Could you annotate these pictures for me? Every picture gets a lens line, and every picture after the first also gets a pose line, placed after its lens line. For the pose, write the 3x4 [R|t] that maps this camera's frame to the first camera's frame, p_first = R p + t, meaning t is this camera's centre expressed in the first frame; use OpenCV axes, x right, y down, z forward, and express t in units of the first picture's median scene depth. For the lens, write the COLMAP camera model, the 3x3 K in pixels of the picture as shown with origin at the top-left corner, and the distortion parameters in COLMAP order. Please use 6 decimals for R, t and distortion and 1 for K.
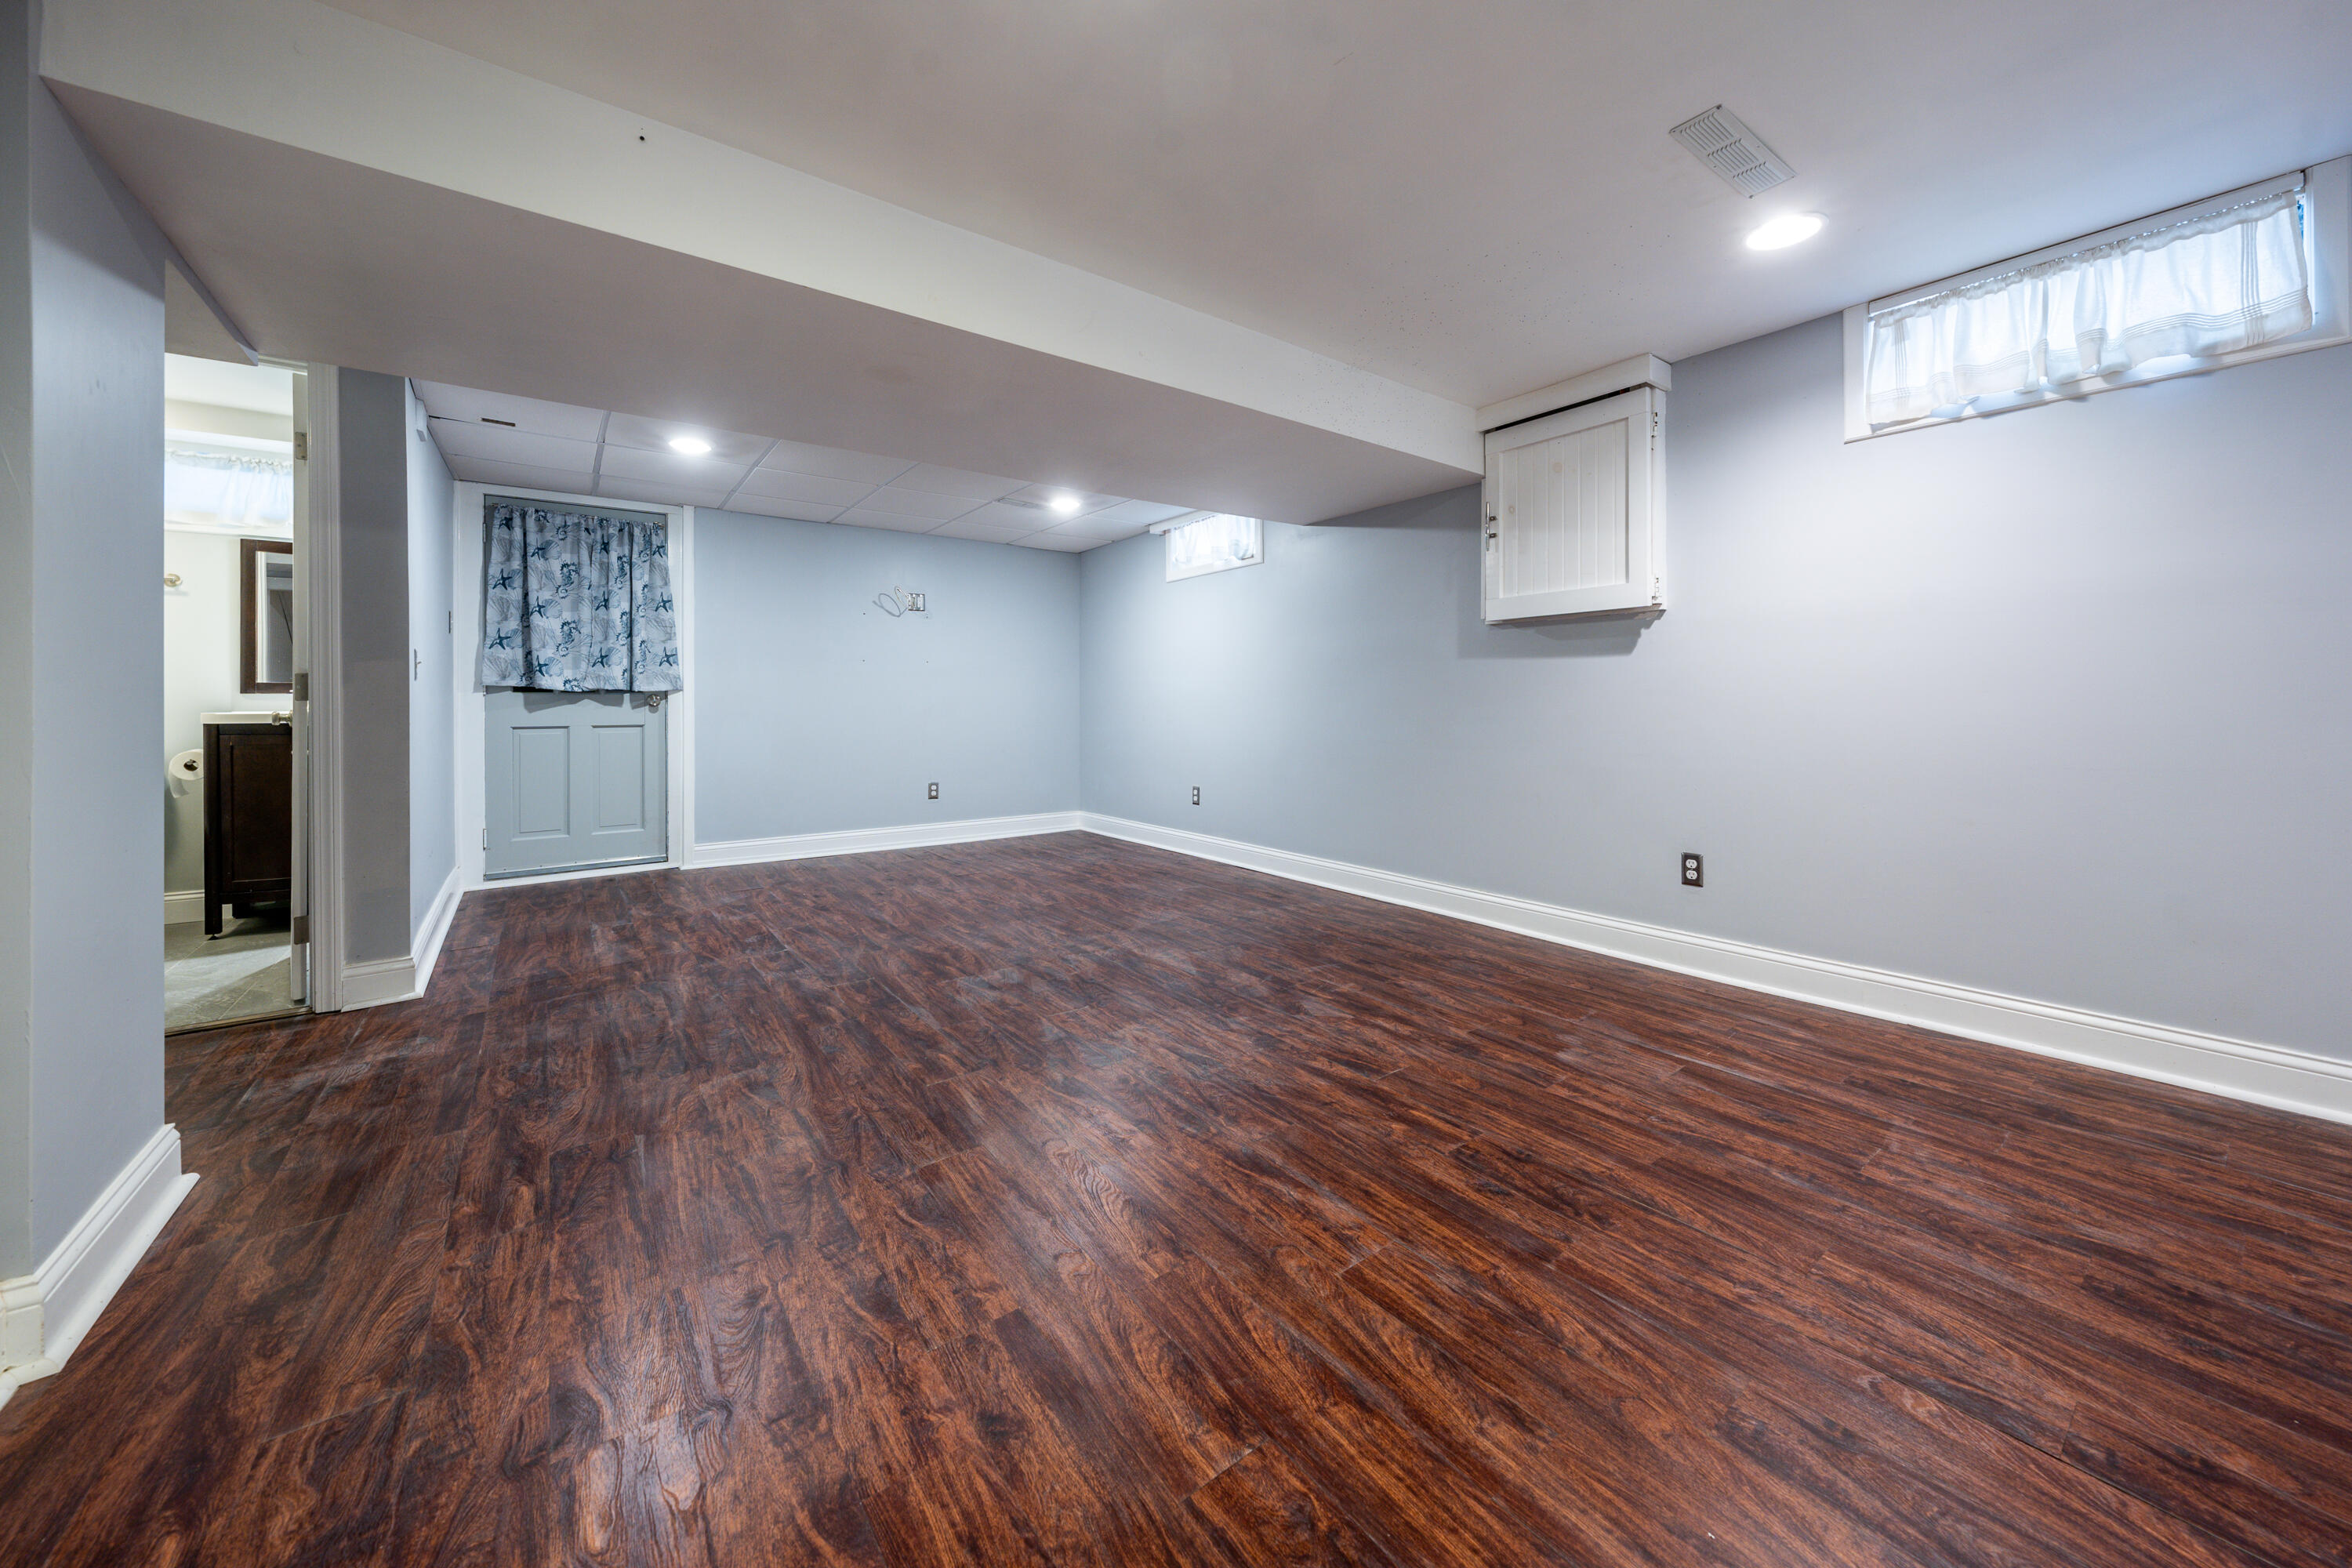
lens RADIAL K [[832.7, 0, 1205.0], [0, 832.7, 704.9], [0, 0, 1]] dist [-0.001768, 0.000556]
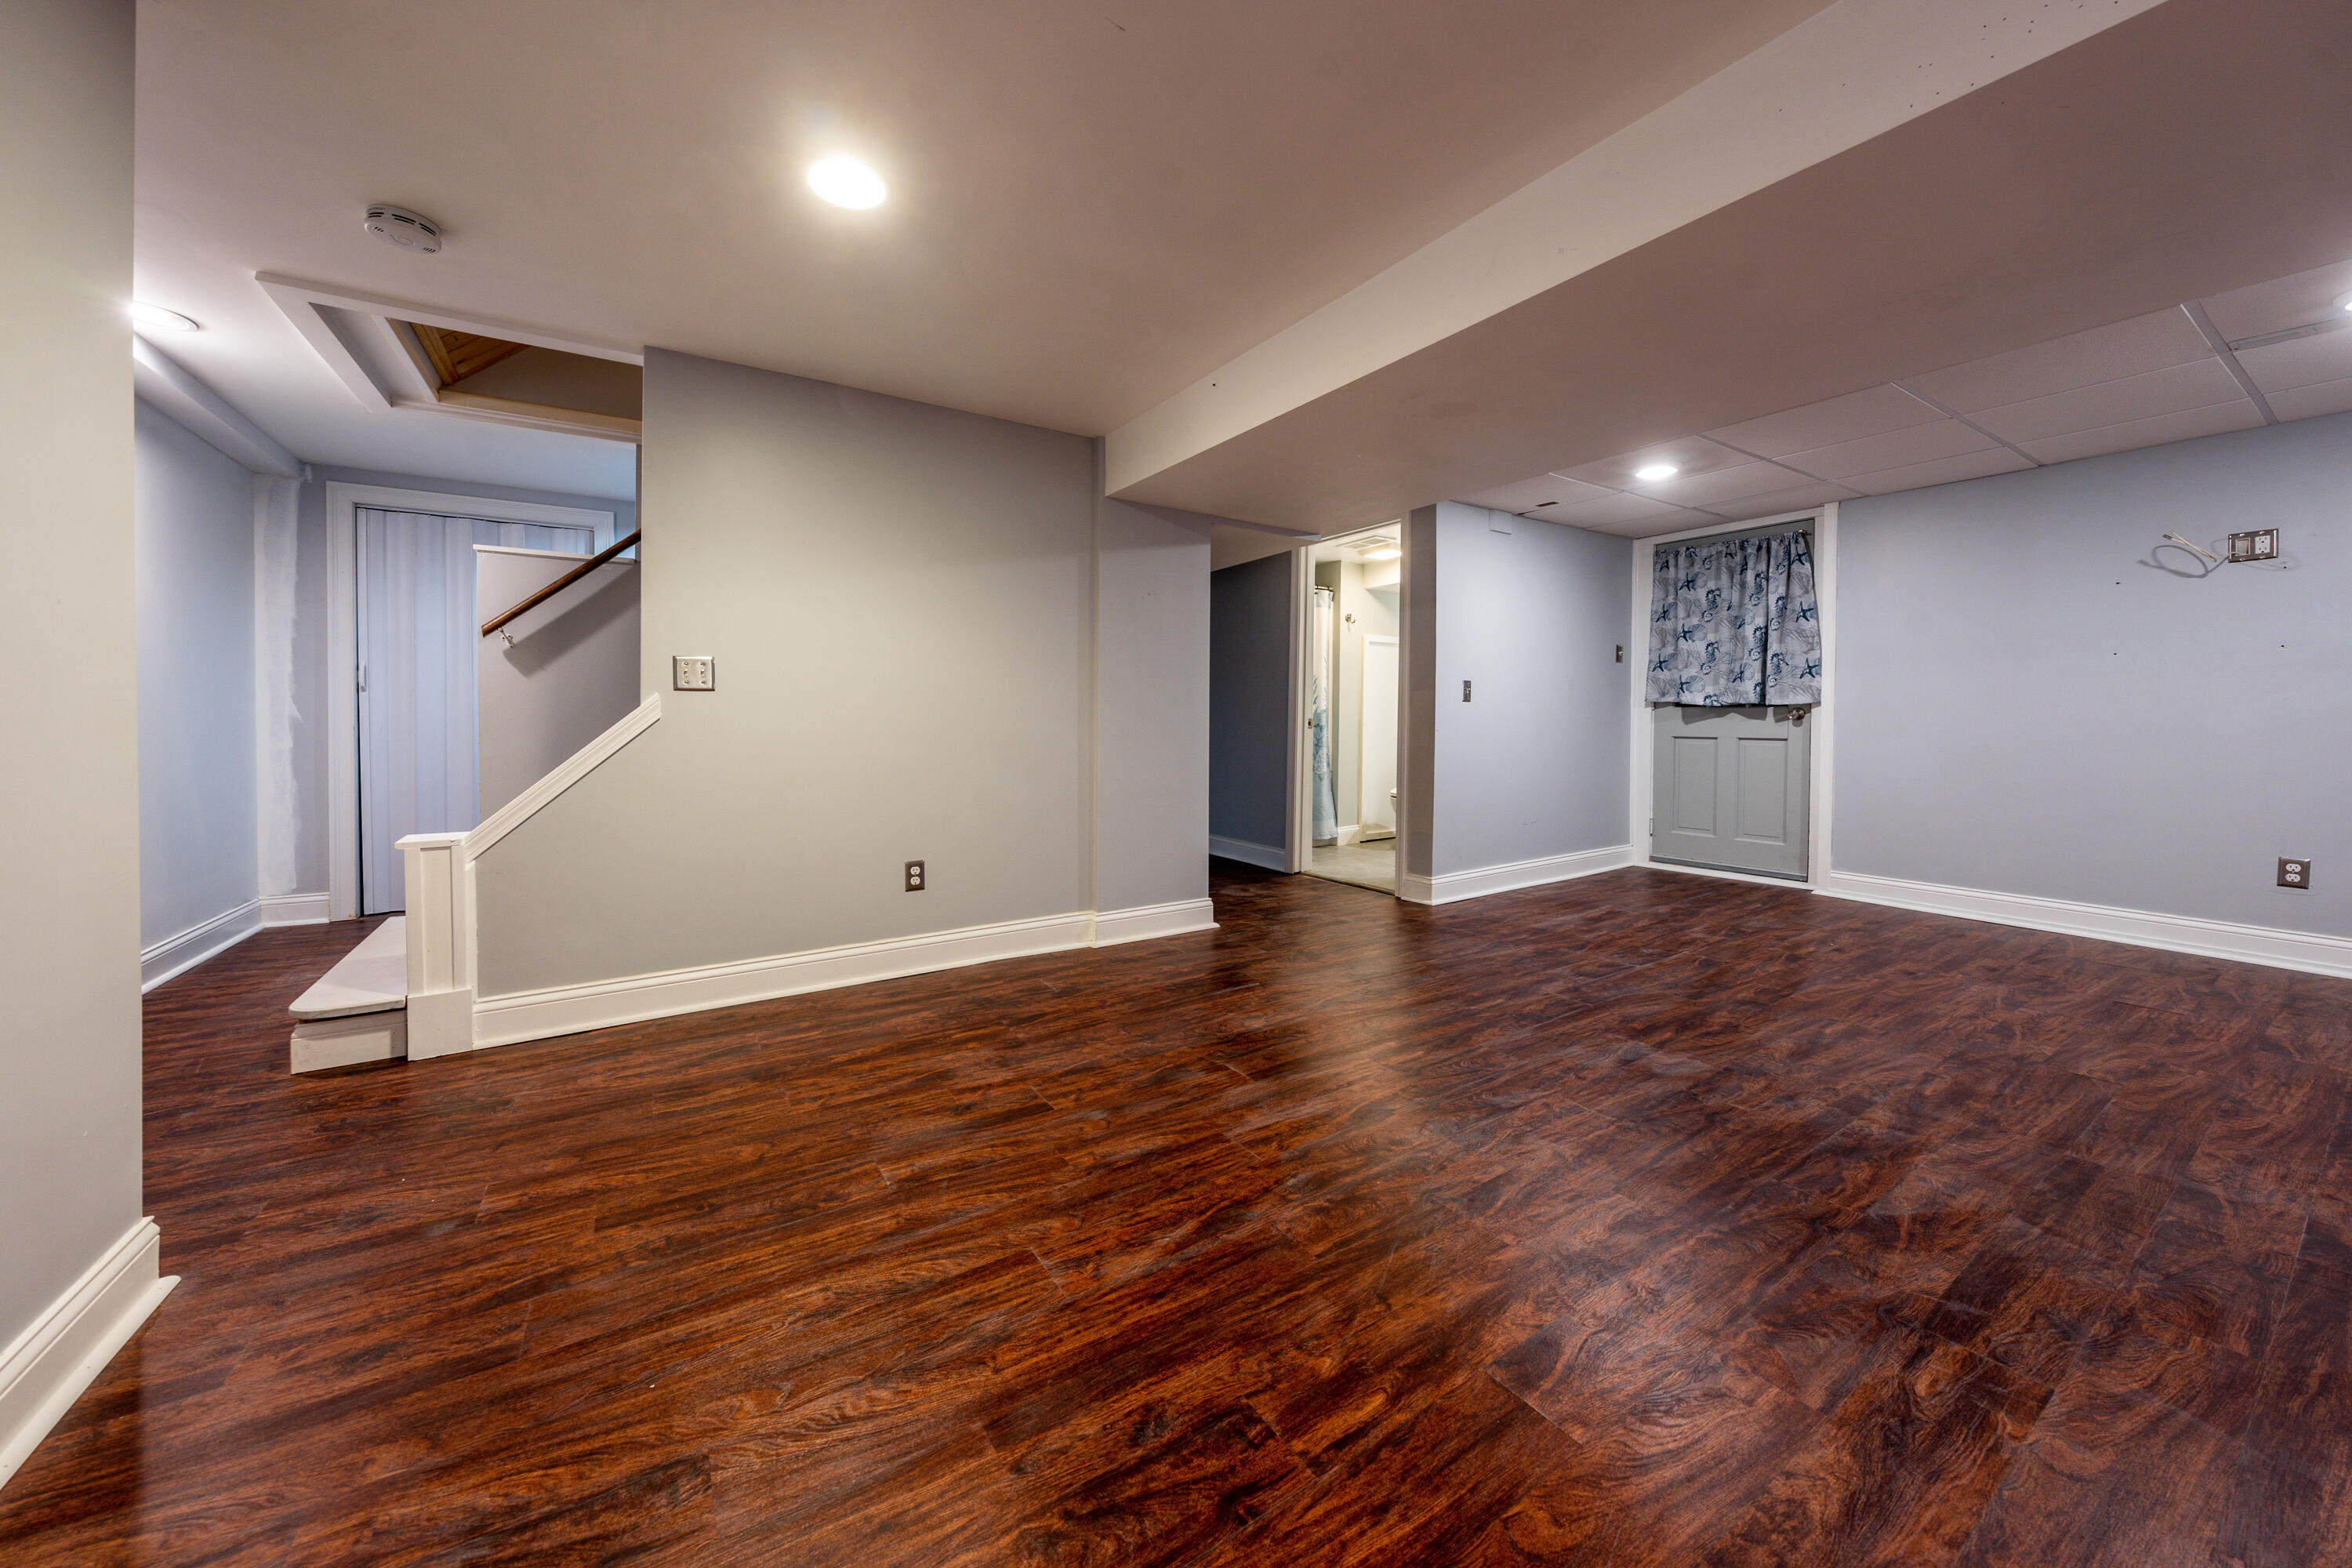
lens RADIAL K [[832.7, 0, 1204.9], [0, 832.7, 724.4], [0, 0, 1]] dist [-0.001768, 0.000556]
pose [[-0.064486, 0.011816, -0.997849, 0.867226], [-0.003097, 0.999923, 0.012041, -0.006661], [0.997914, 0.003867, -0.064444, 0.922625]]
